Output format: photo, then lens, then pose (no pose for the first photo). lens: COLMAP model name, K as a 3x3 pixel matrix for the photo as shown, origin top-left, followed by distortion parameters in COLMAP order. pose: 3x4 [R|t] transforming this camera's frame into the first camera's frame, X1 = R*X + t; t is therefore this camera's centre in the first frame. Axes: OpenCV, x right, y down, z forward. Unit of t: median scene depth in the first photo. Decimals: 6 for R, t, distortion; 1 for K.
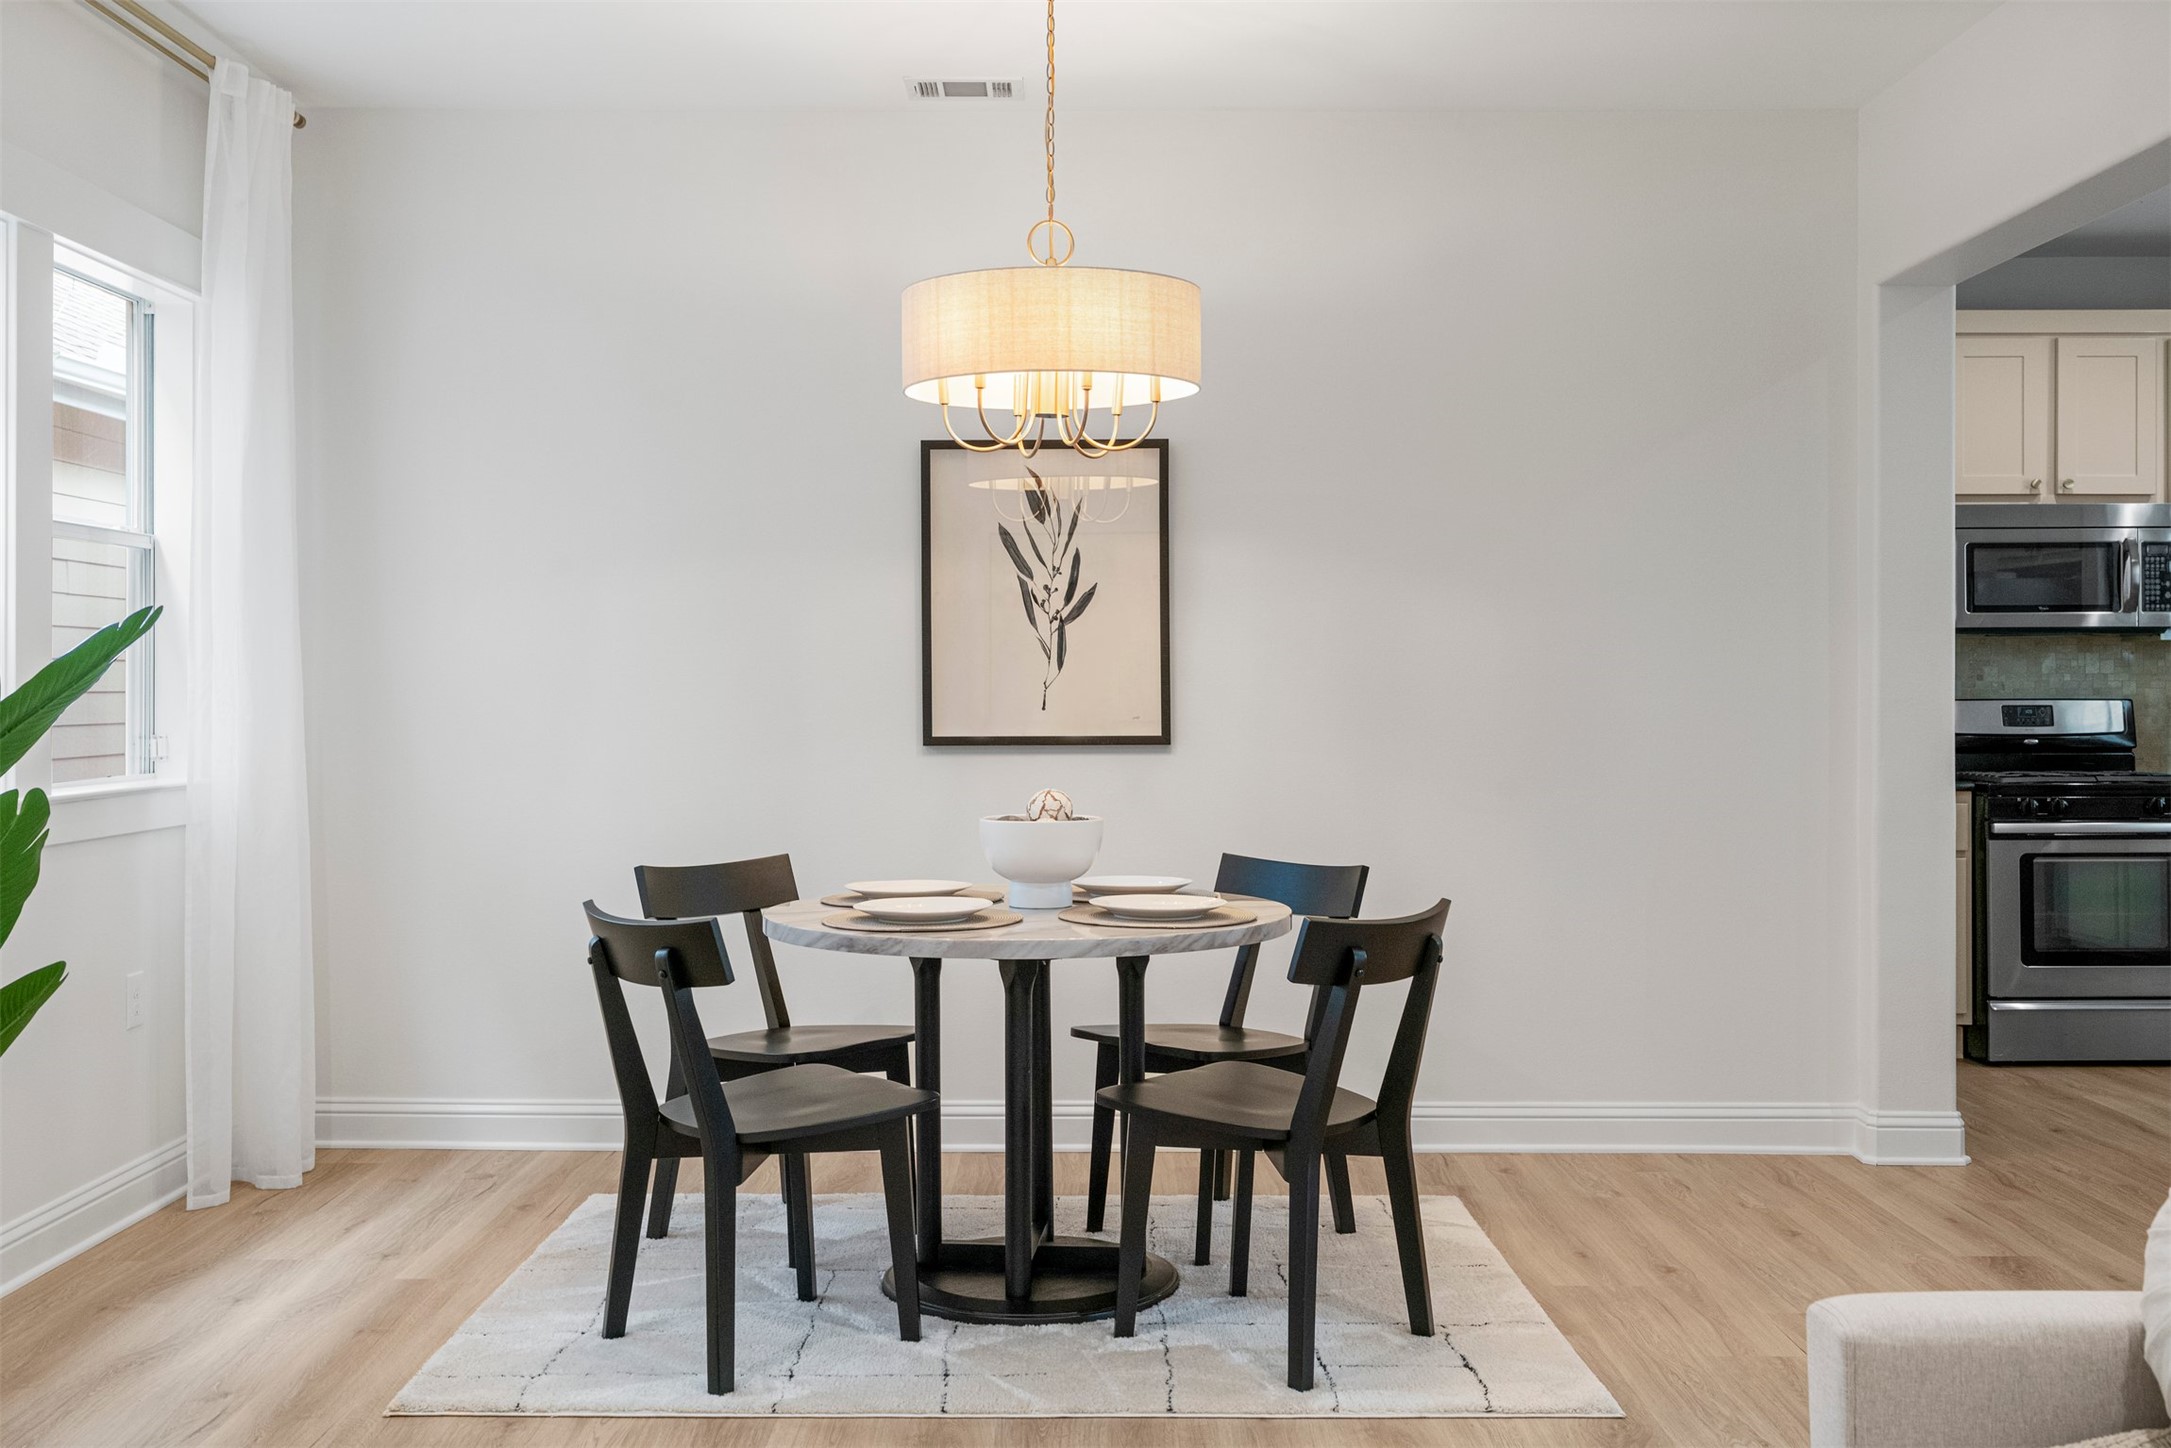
lens RADIAL K [[2095.1, 0, 1062.4], [0, 2095.1, 693.6], [0, 0, 1]] dist [-0.009436, 0.000000]
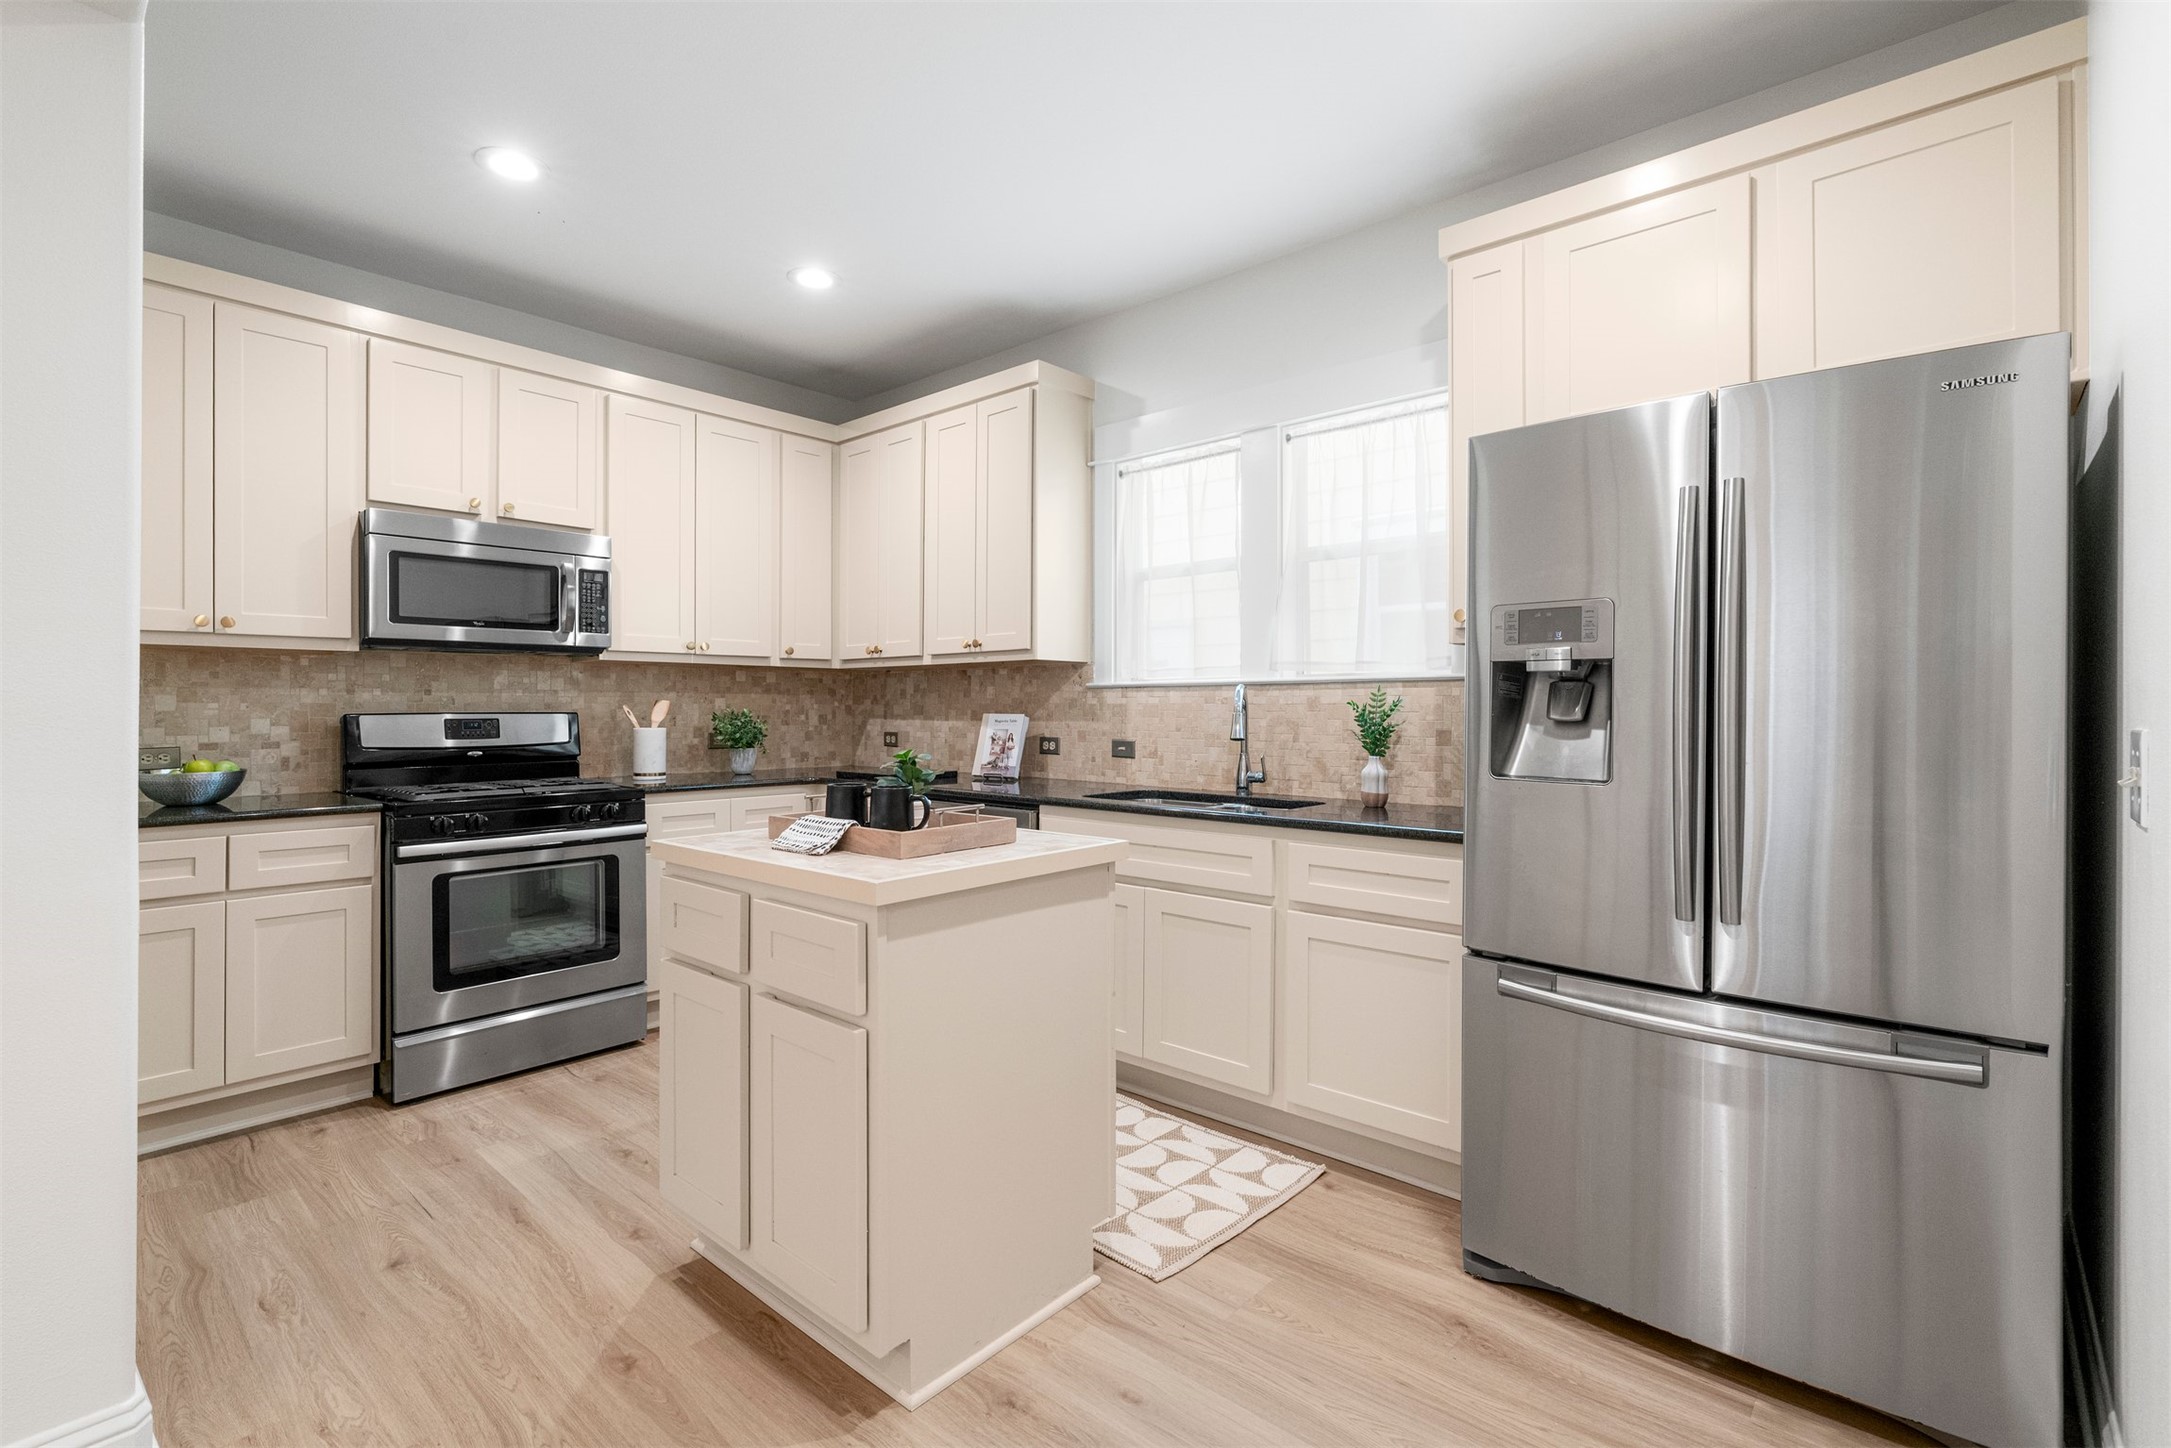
lens RADIAL K [[989.3, 0, 1082.6], [0, 989.3, 709.7], [0, 0, 1]] dist [-0.008350, 0.002212]
pose [[0.658912, 0.000561, 0.752220, 0.300465], [-0.001825, 0.999998, 0.000852, 0.000081], [-0.752218, -0.001934, 0.658912, 0.459149]]
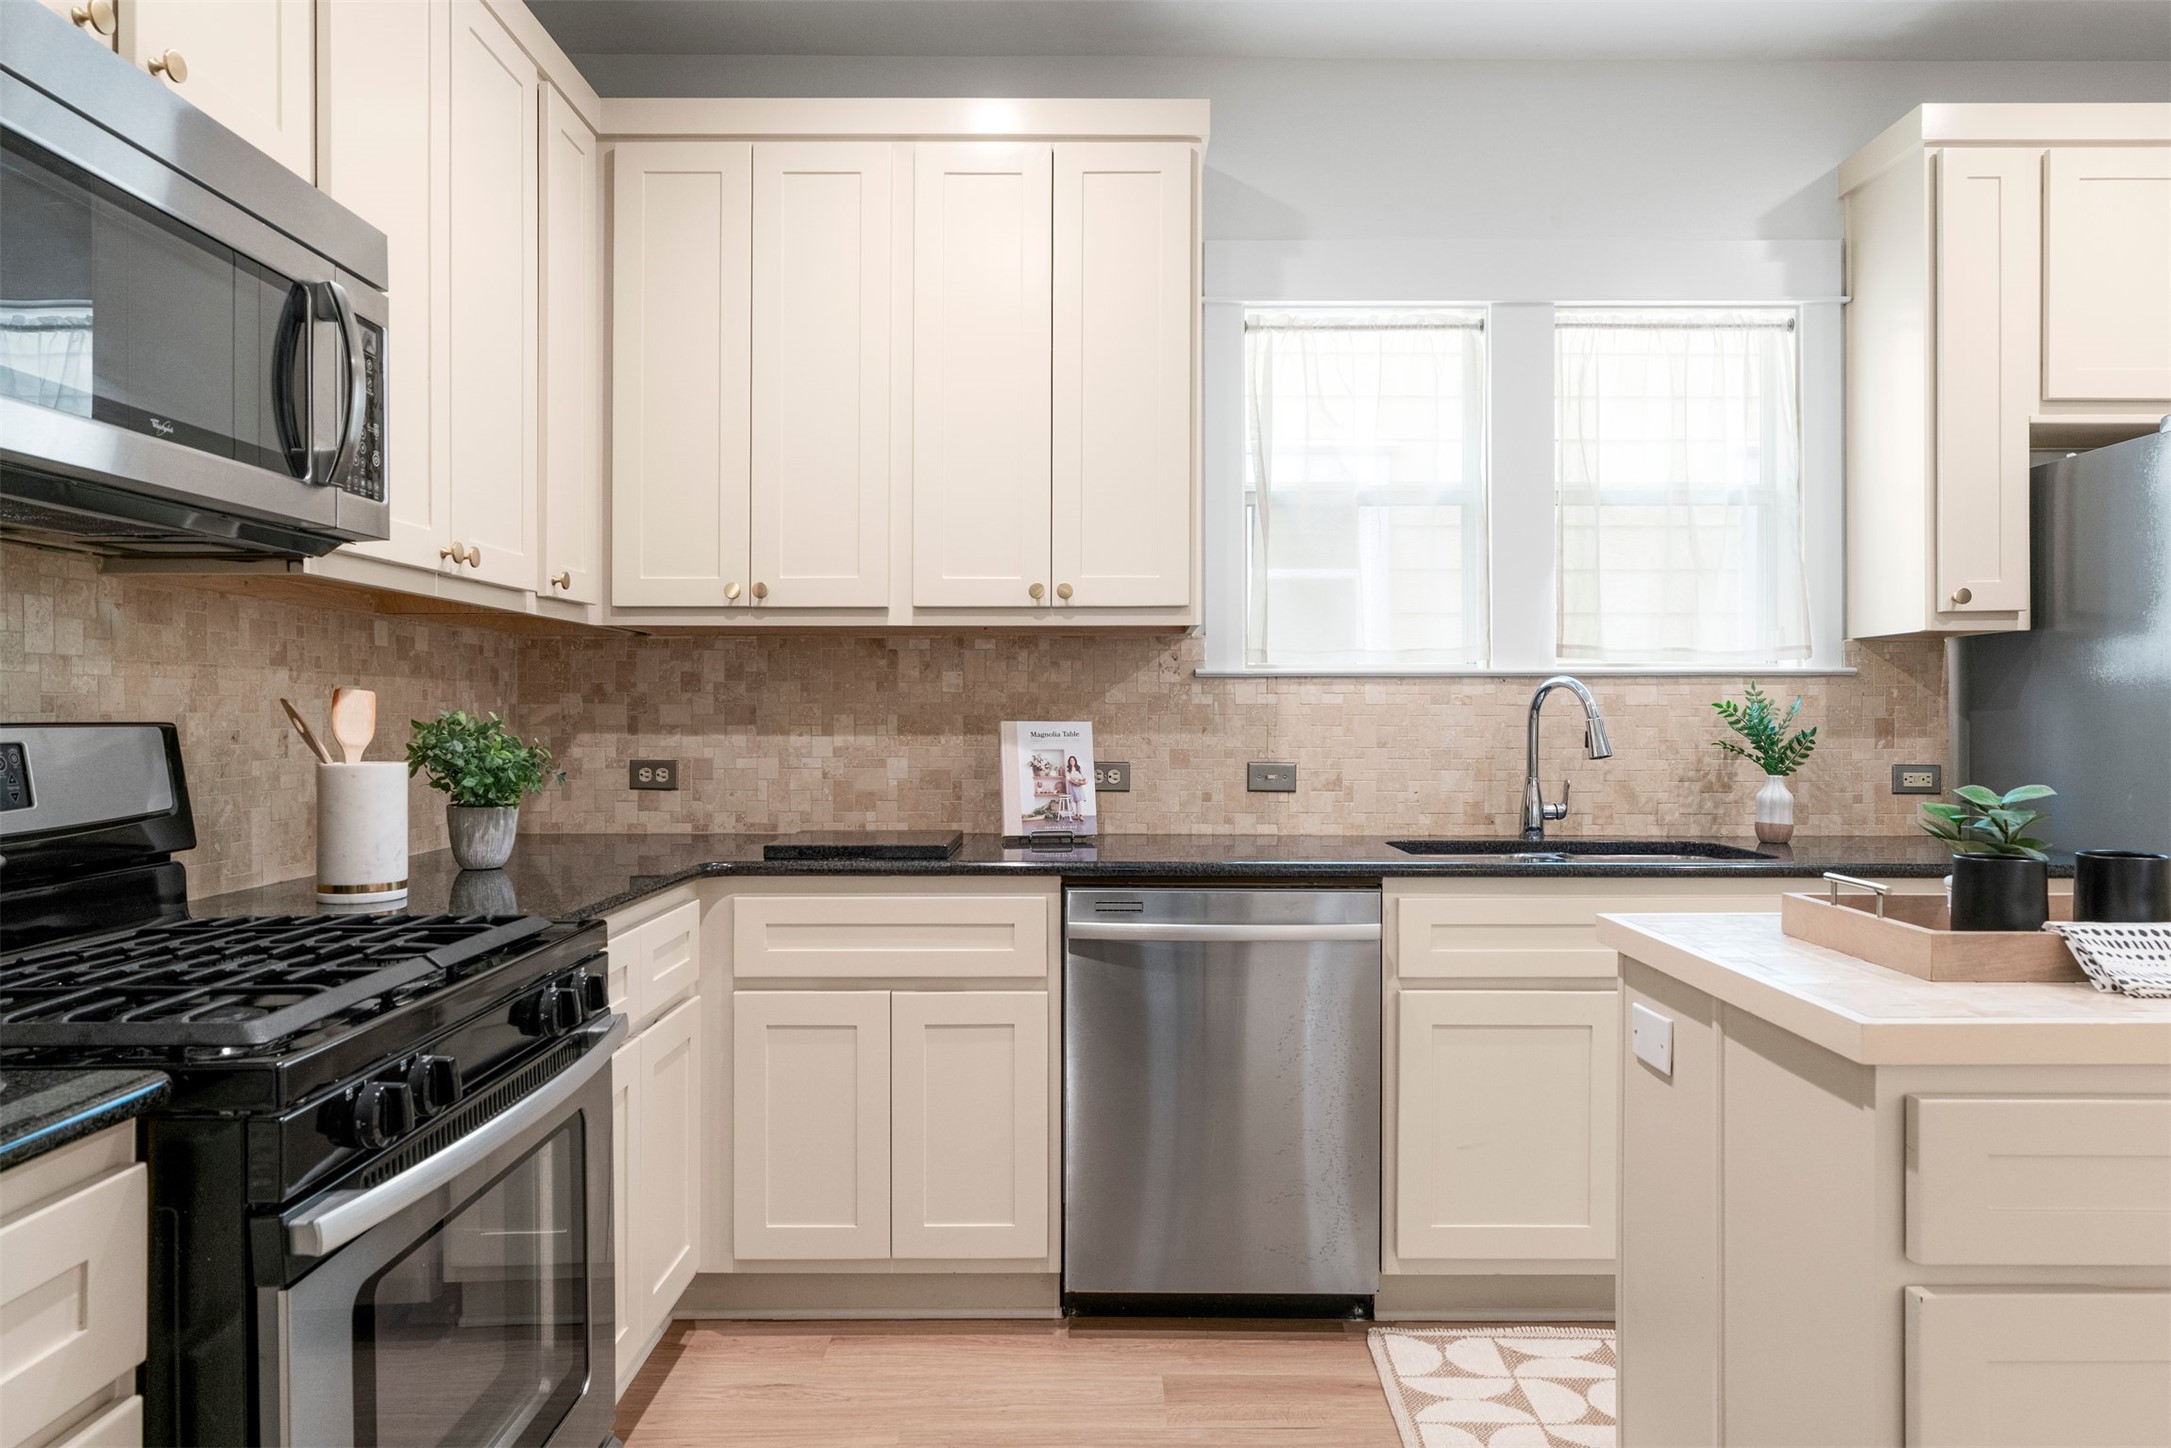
lens RADIAL K [[1356.1, 0, 1090.3], [0, 1356.1, 726.0], [0, 0, 1]] dist [-0.004123, 0.002176]
pose [[-0.013867, -0.007964, 0.999872, 0.269388], [-0.001008, 0.999968, 0.007951, 0.001030], [-0.999903, -0.000898, -0.013874, 0.862227]]
